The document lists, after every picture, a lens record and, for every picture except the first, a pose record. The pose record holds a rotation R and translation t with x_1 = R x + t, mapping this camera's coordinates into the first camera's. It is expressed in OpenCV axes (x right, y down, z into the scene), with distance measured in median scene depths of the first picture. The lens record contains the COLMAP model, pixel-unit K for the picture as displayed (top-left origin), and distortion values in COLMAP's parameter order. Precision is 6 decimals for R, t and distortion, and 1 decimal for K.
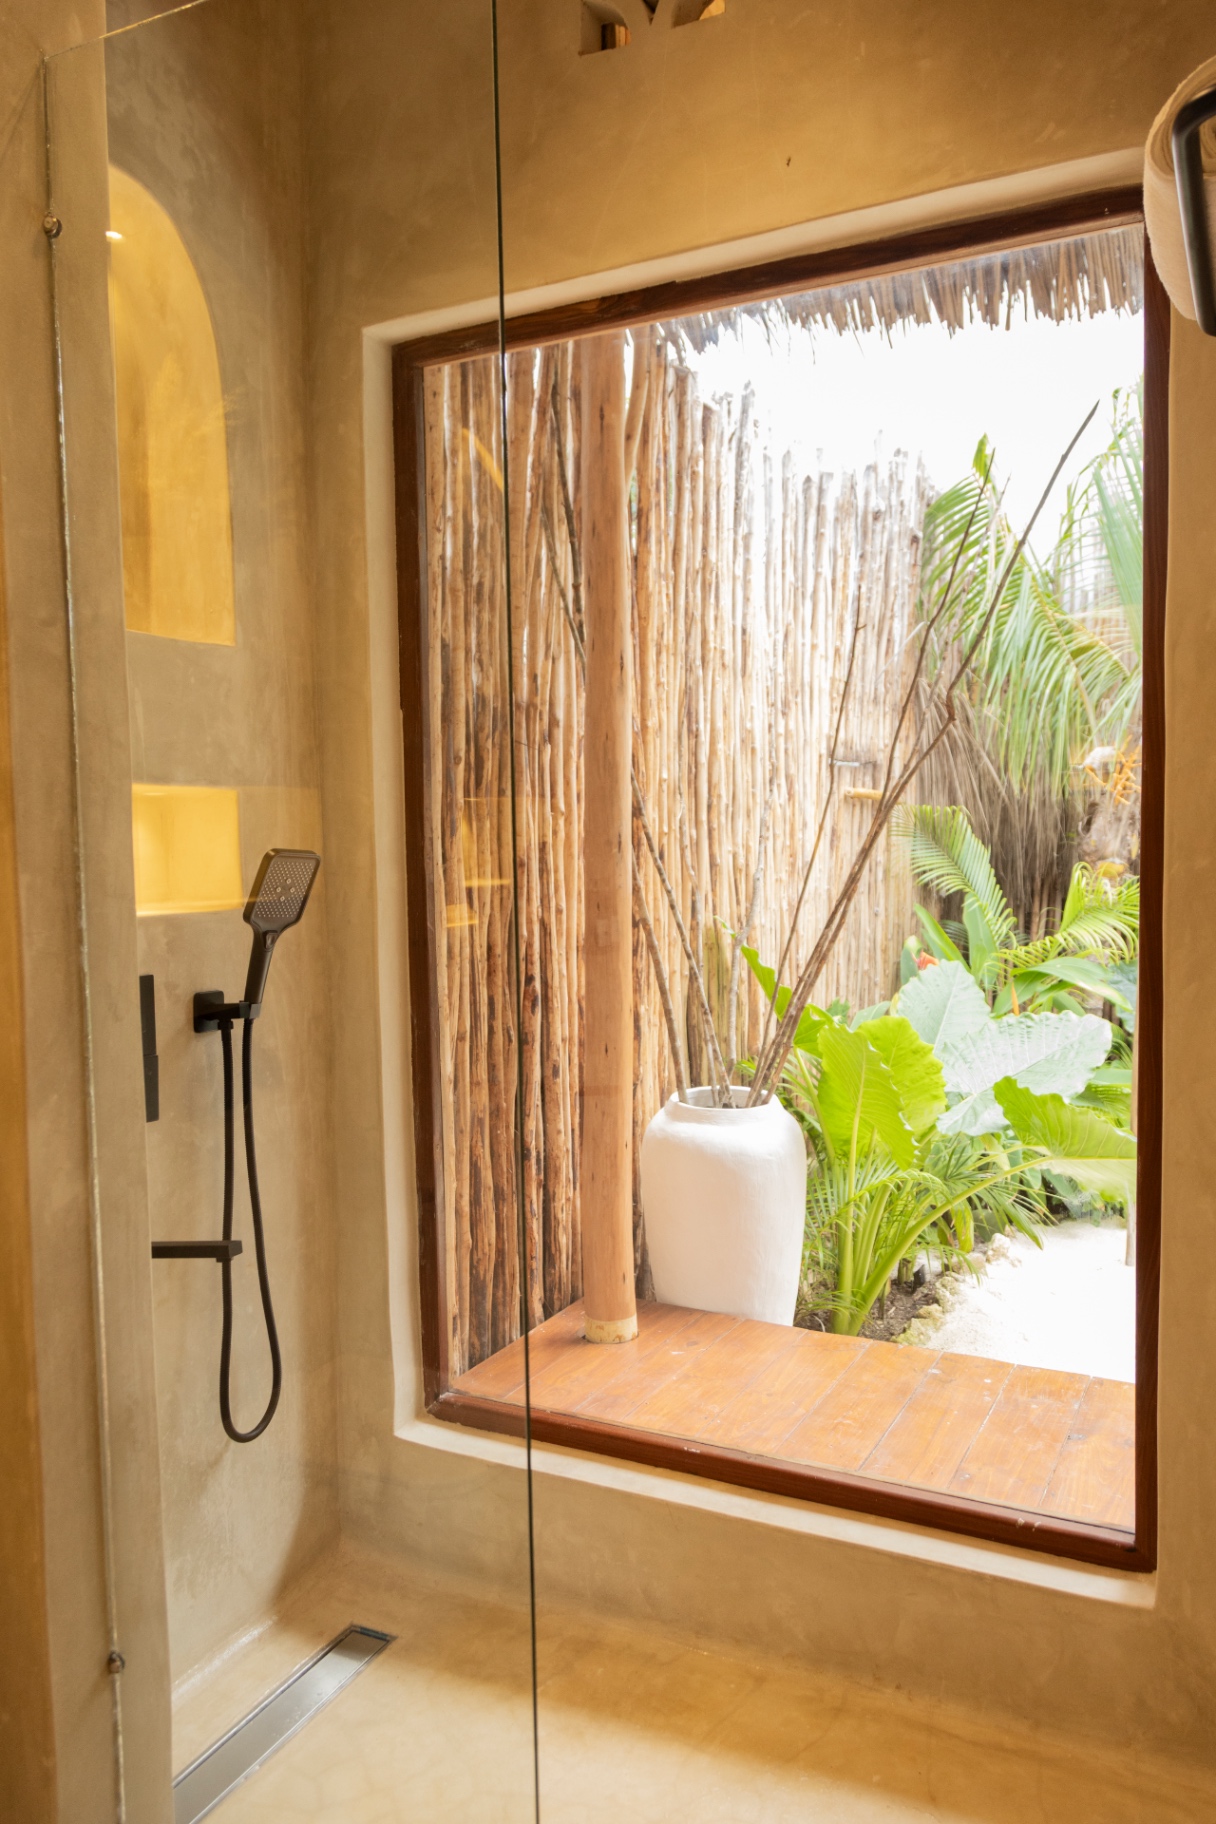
lens RADIAL K [[1317.8, 0, 608.0], [0, 1317.8, 912.0], [0, 0, 1]] dist [-0.000393, -0.000275]
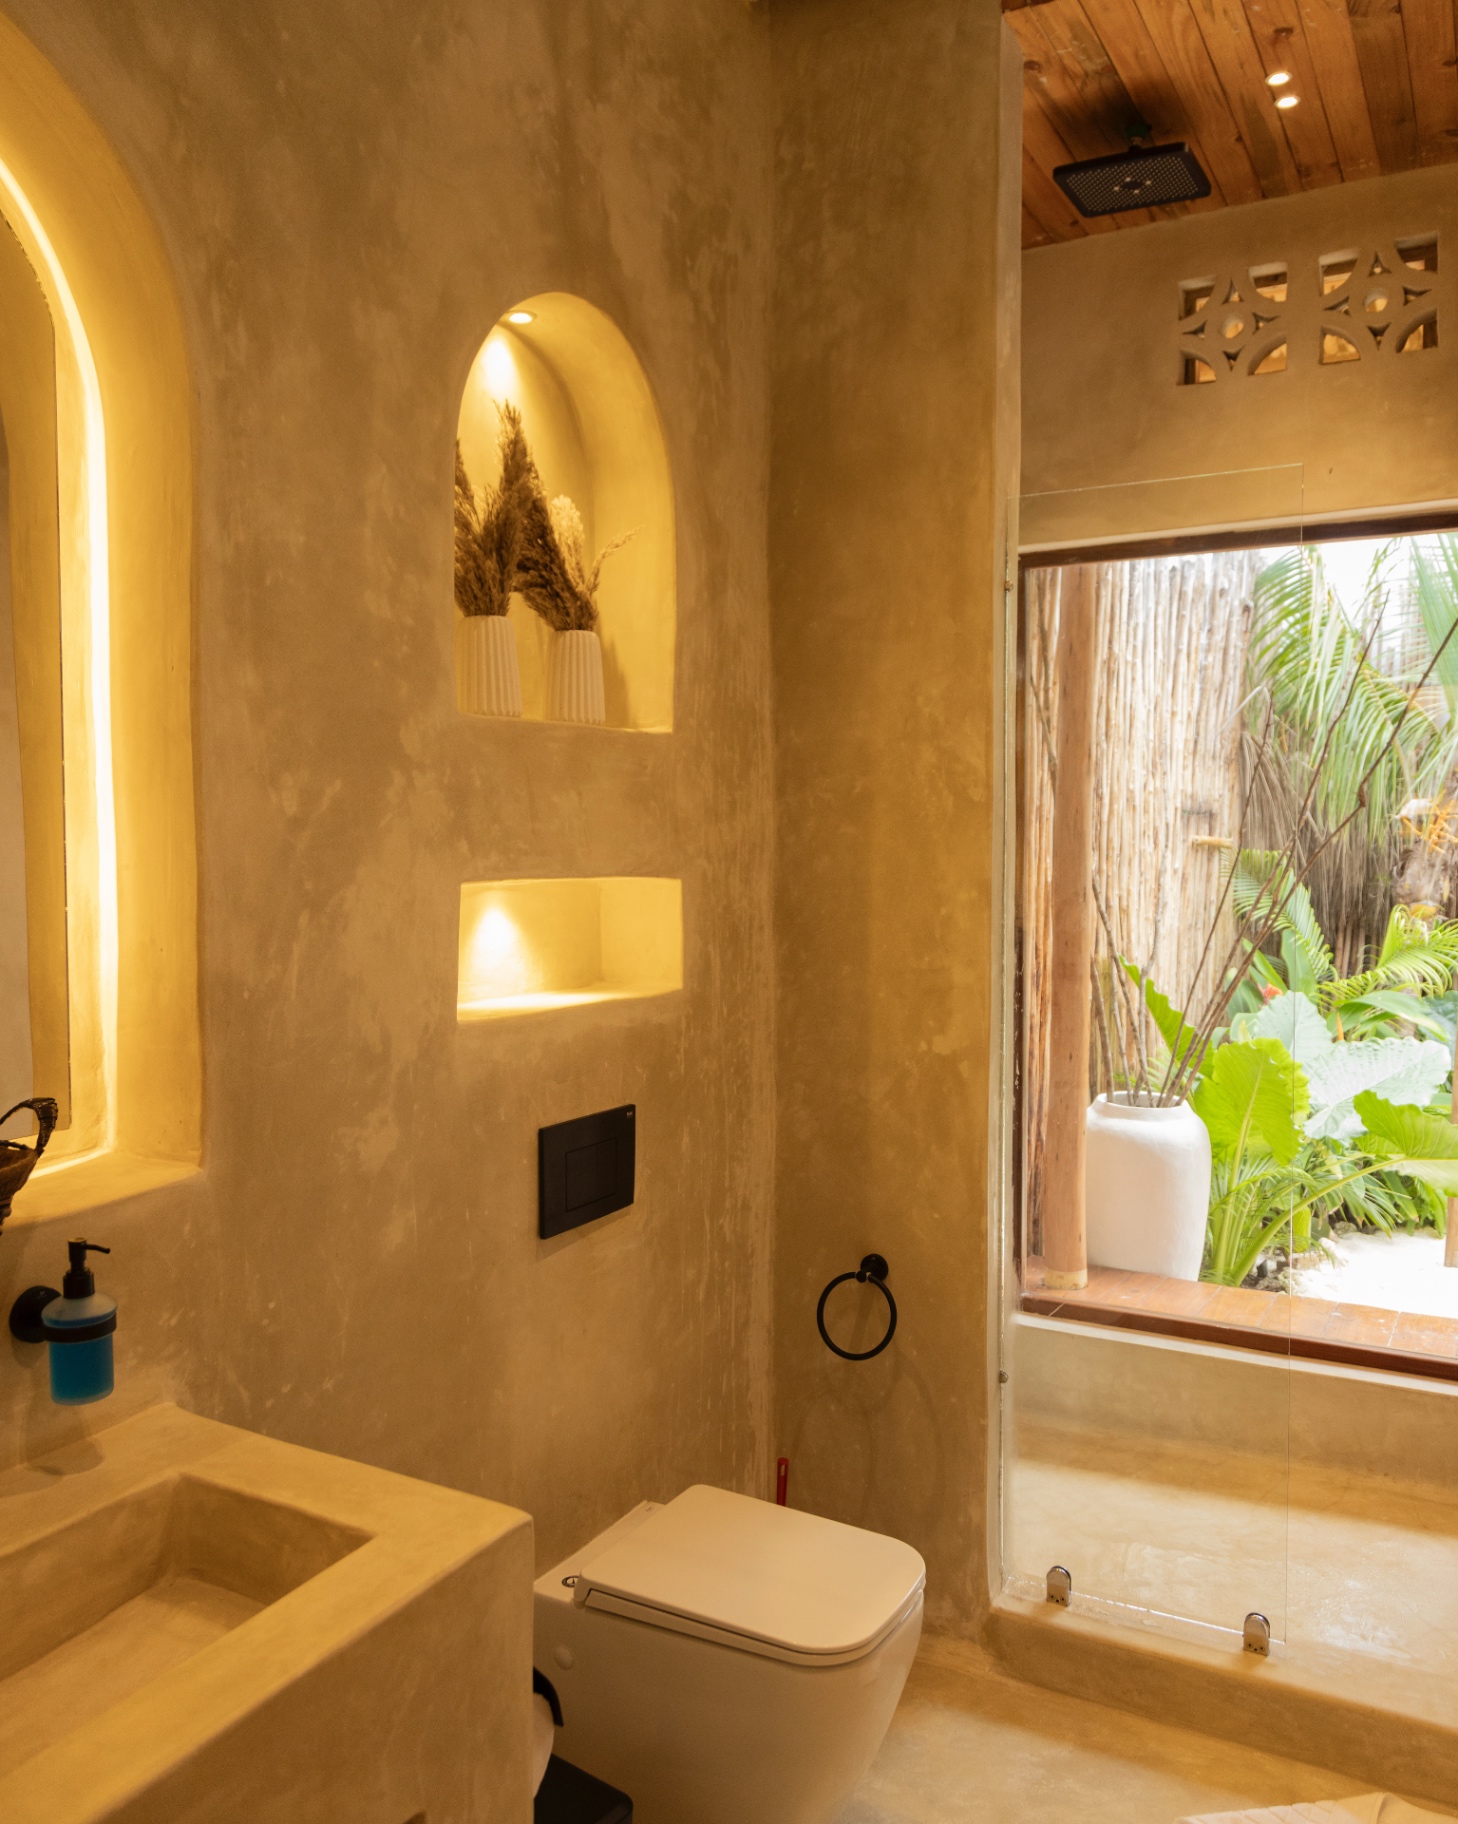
lens RADIAL K [[1434.9, 0, 730.9], [0, 1434.9, 909.3], [0, 0, 1]] dist [0.000260, -0.000242]
pose [[0.999192, 0.017812, -0.036042, -0.211318], [-0.018343, 0.999727, -0.014450, -0.008503], [0.035775, 0.015100, 0.999246, -0.296801]]
